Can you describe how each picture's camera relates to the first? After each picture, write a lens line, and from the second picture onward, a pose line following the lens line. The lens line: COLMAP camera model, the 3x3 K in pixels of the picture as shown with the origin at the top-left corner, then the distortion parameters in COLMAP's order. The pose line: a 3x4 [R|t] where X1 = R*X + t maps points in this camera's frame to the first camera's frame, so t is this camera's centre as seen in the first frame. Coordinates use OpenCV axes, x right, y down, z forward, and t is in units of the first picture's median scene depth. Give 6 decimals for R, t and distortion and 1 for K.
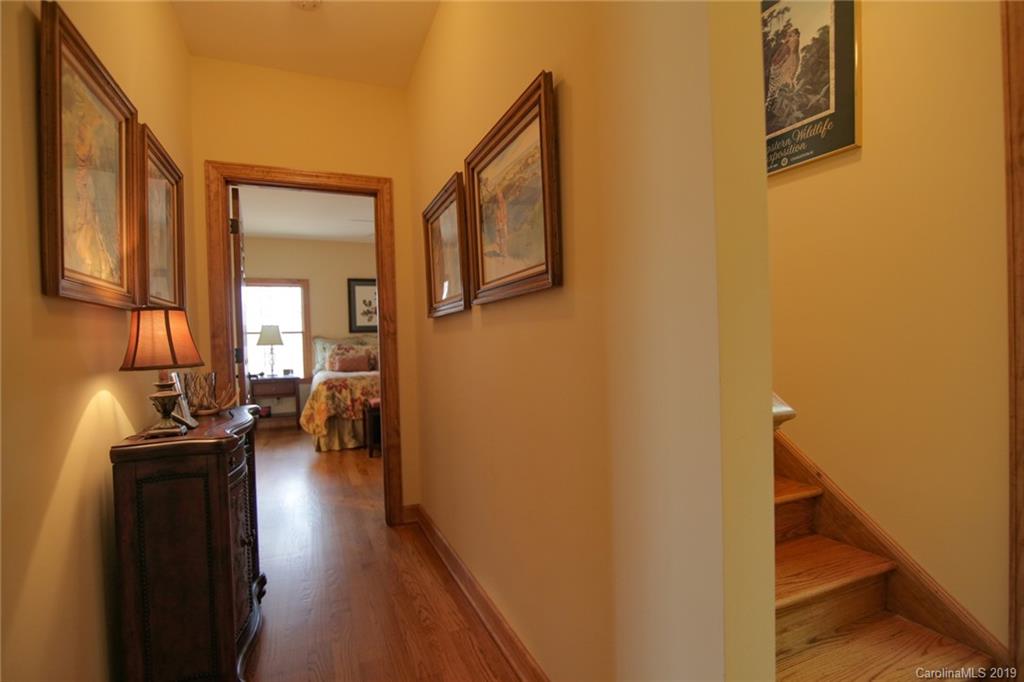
lens RADIAL K [[469.5, 0, 512.1], [0, 469.5, 350.9], [0, 0, 1]] dist [-0.016662, -0.000202]
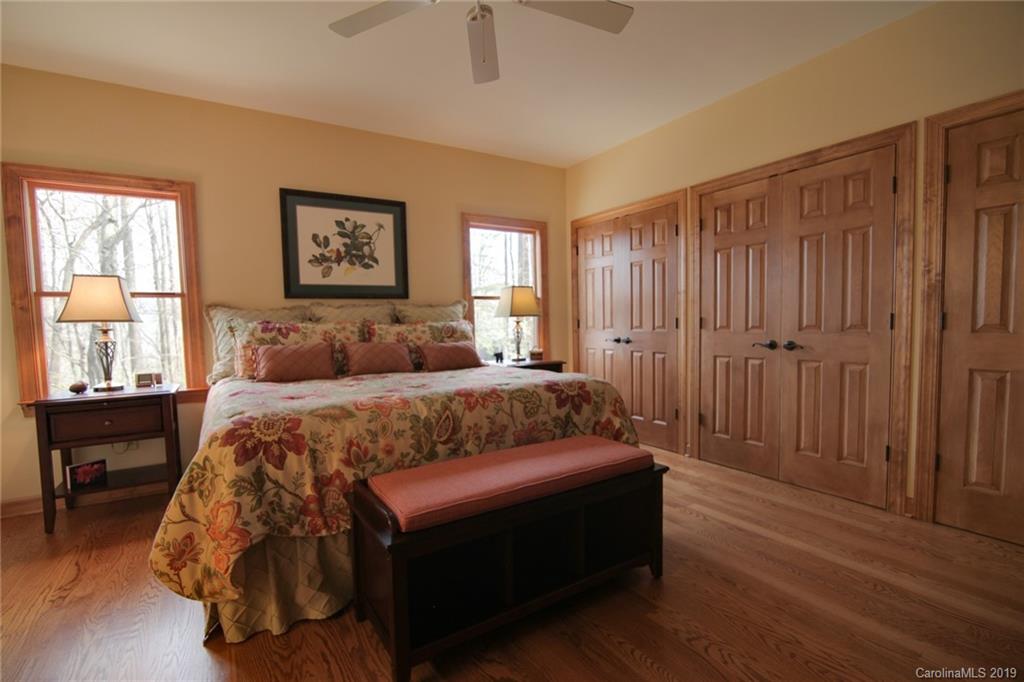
lens RADIAL K [[469.5, 0, 512.1], [0, 469.5, 350.9], [0, 0, 1]] dist [-0.016662, -0.000202]
pose [[0.989295, -0.005596, 0.145819, -0.214990], [-0.000525, 0.999121, 0.041907, -0.003595], [-0.145926, -0.041535, 0.988423, 0.556021]]
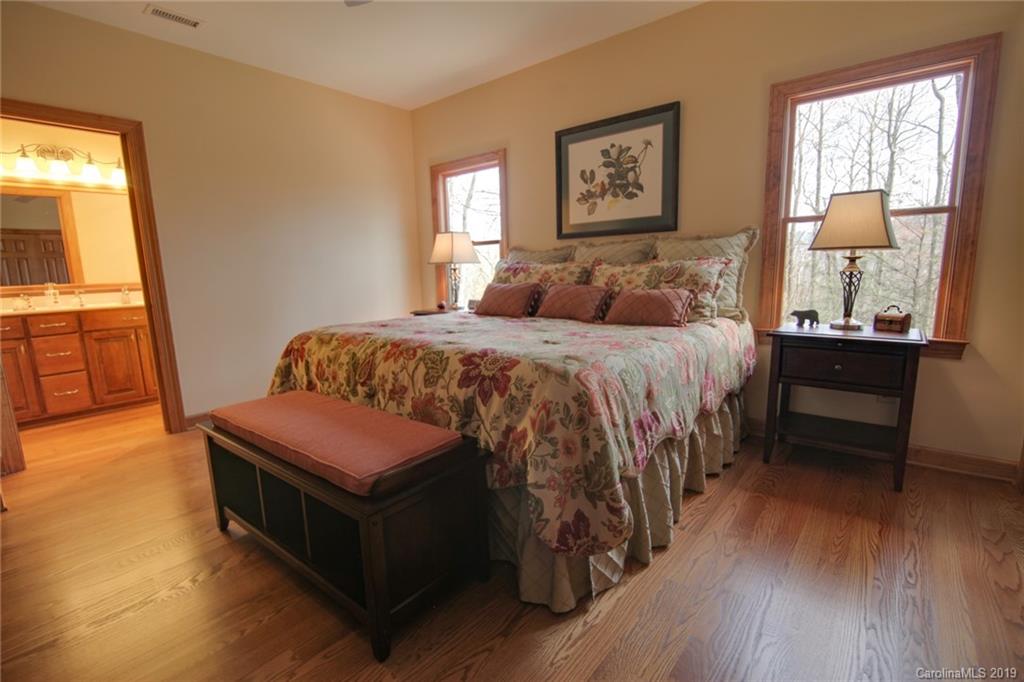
lens RADIAL K [[469.5, 0, 512.1], [0, 469.5, 350.9], [0, 0, 1]] dist [-0.016662, -0.000202]
pose [[0.452941, 0.164241, -0.876282, 0.144337], [-0.002084, 0.983077, 0.183180, -0.013242], [0.891538, -0.081144, 0.445618, 0.841668]]
